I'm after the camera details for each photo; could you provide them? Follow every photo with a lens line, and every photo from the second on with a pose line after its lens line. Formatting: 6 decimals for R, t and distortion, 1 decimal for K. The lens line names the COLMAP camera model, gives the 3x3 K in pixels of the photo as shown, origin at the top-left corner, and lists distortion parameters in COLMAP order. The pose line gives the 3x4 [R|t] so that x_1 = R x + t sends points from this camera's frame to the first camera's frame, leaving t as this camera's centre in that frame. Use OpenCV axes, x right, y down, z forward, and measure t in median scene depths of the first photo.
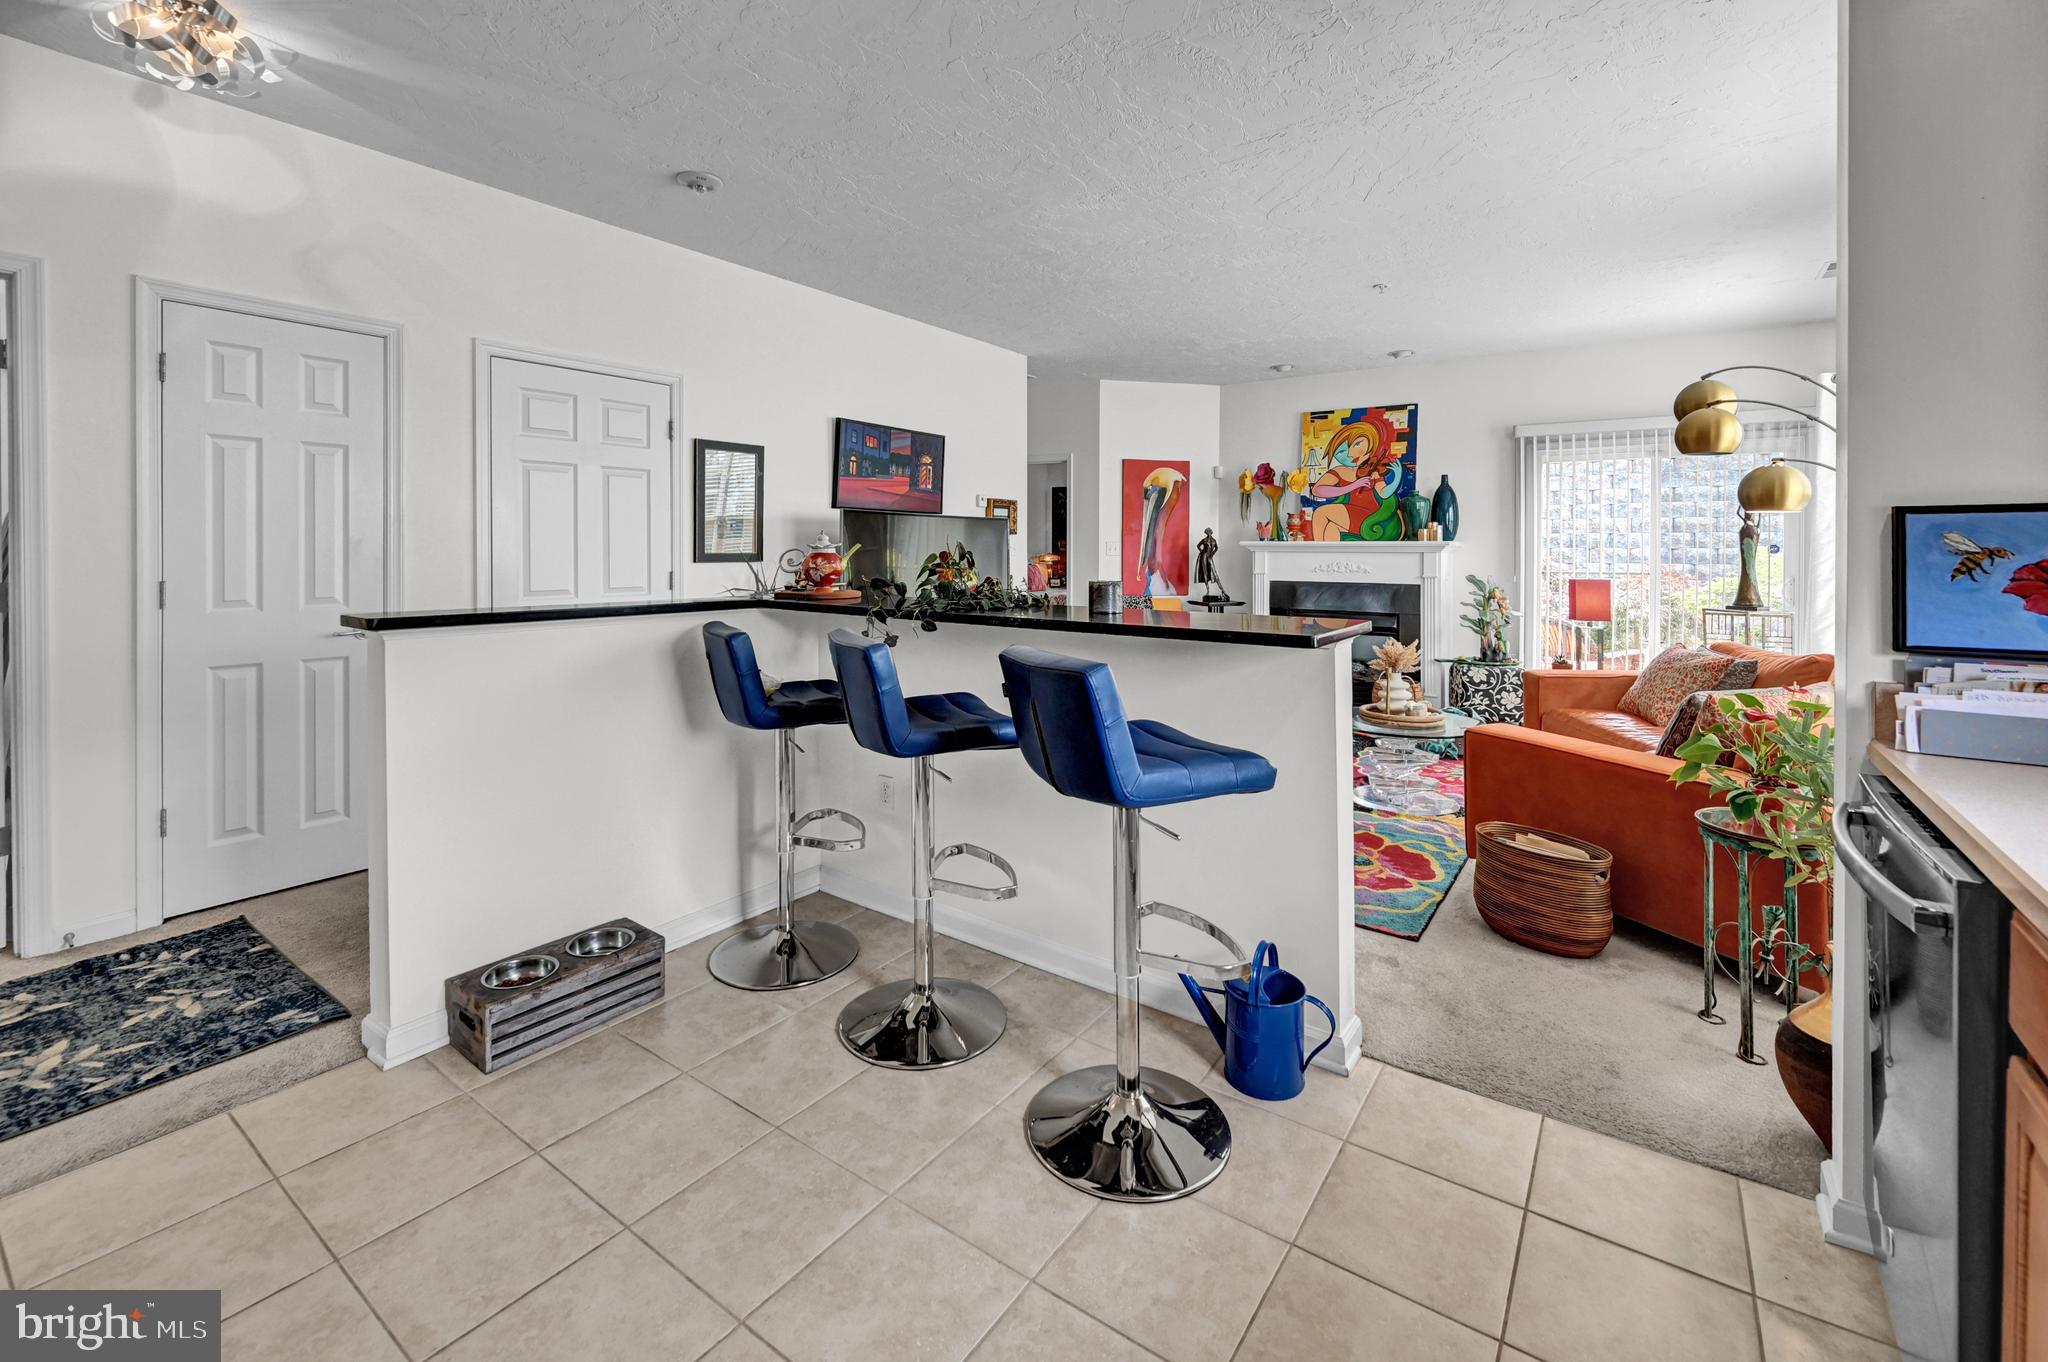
lens RADIAL K [[869.5, 0, 1036.2], [0, 869.5, 570.6], [0, 0, 1]] dist [0.007704, -0.001871]
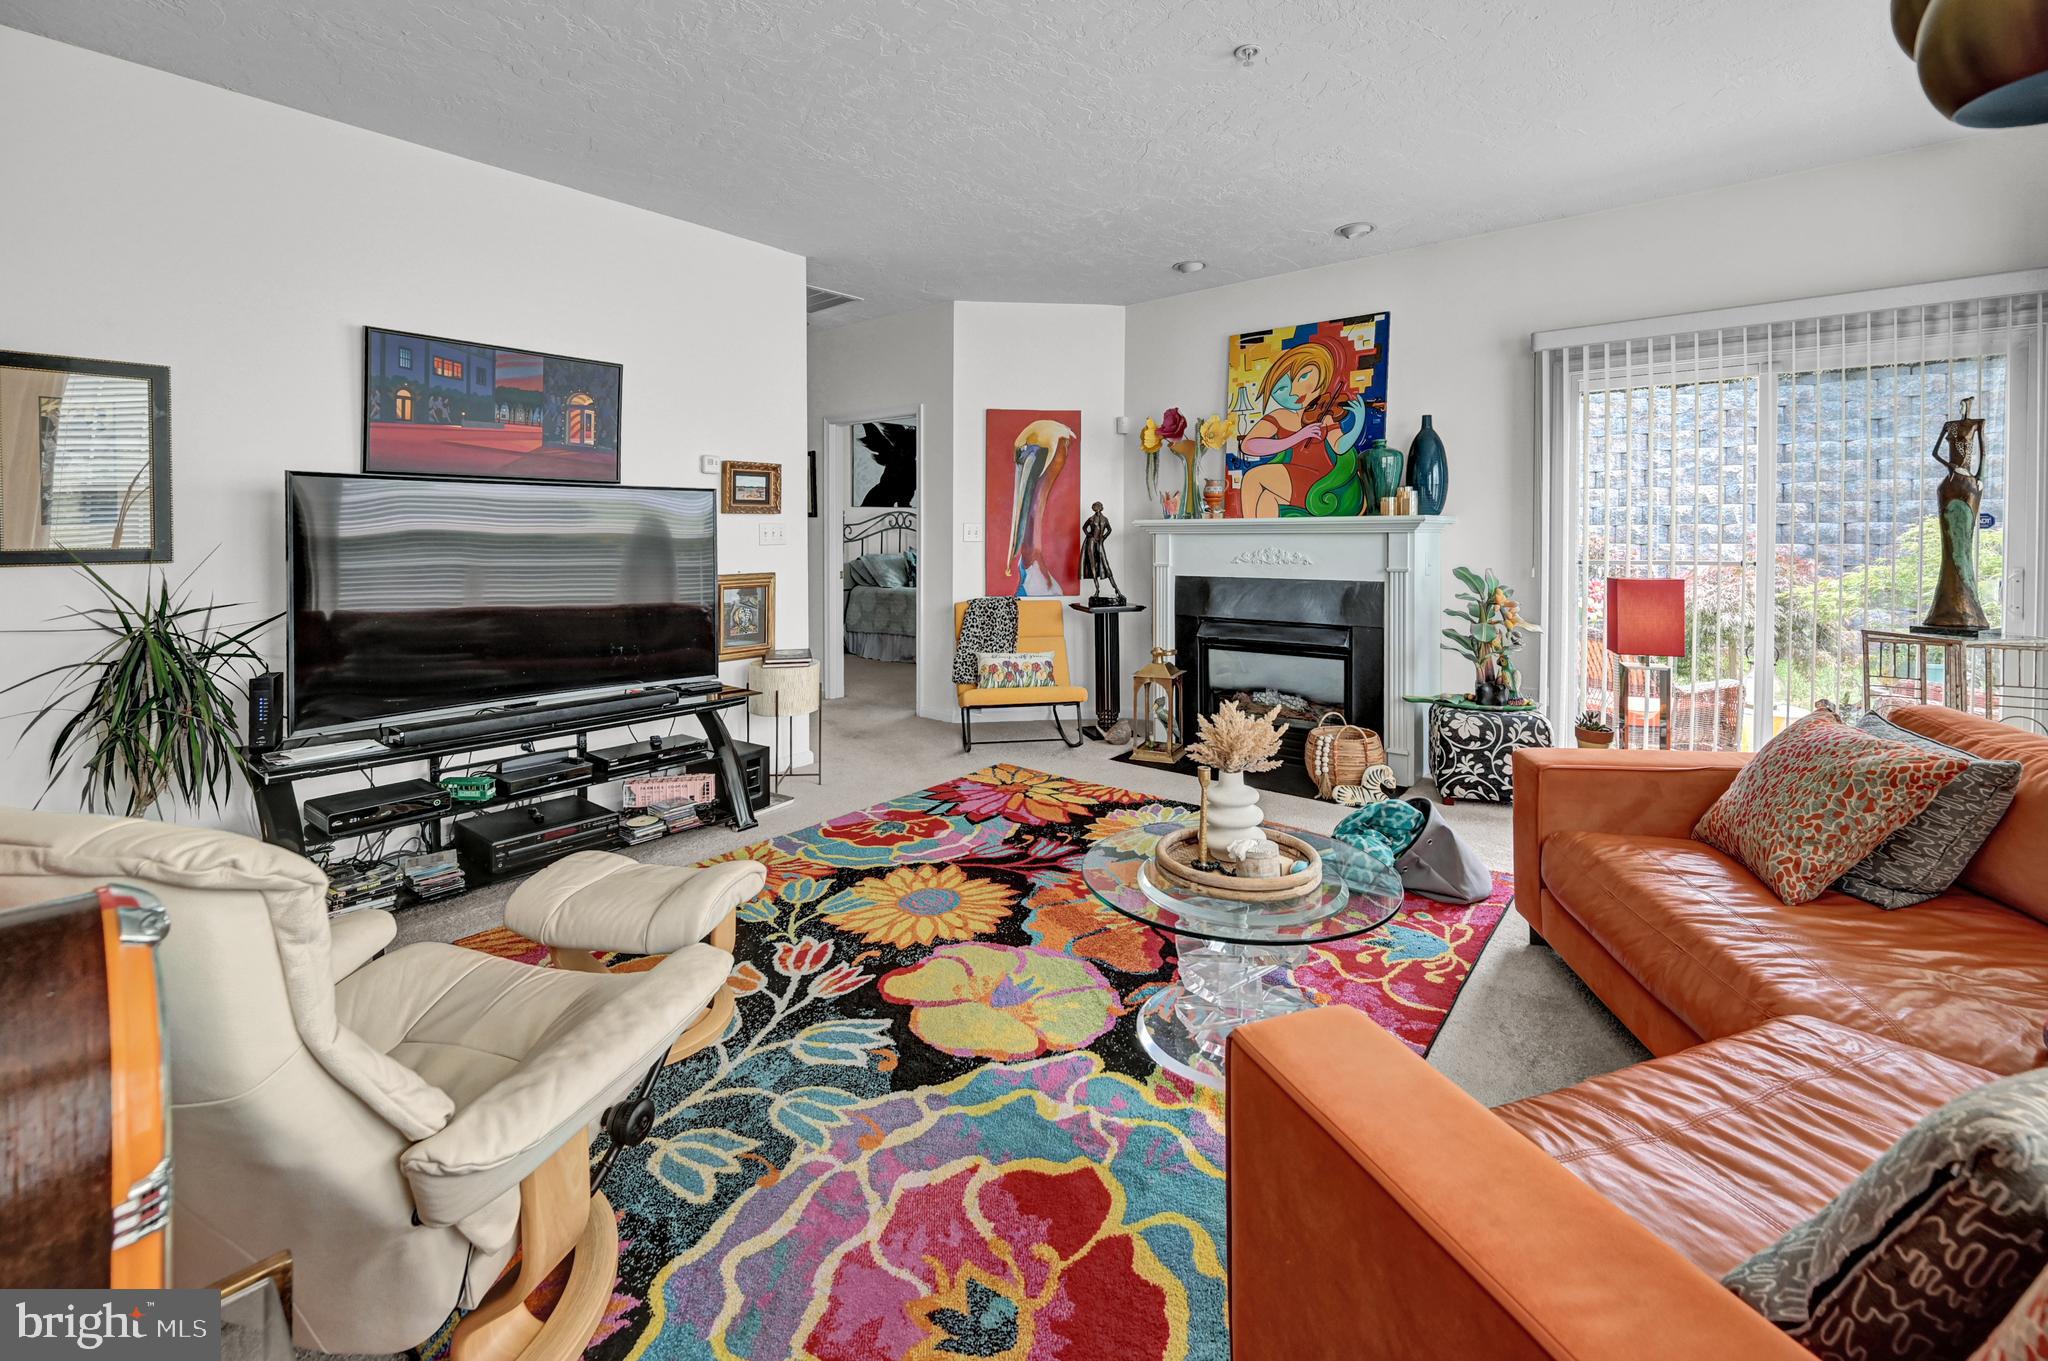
lens RADIAL K [[869.5, 0, 1023.9], [0, 869.5, 571.2], [0, 0, 1]] dist [0.007704, -0.001871]
pose [[0.996973, -0.008349, -0.077303, 0.213177], [0.009817, 0.999778, 0.018628, -0.006739], [0.077130, -0.019330, 0.996834, 0.313051]]
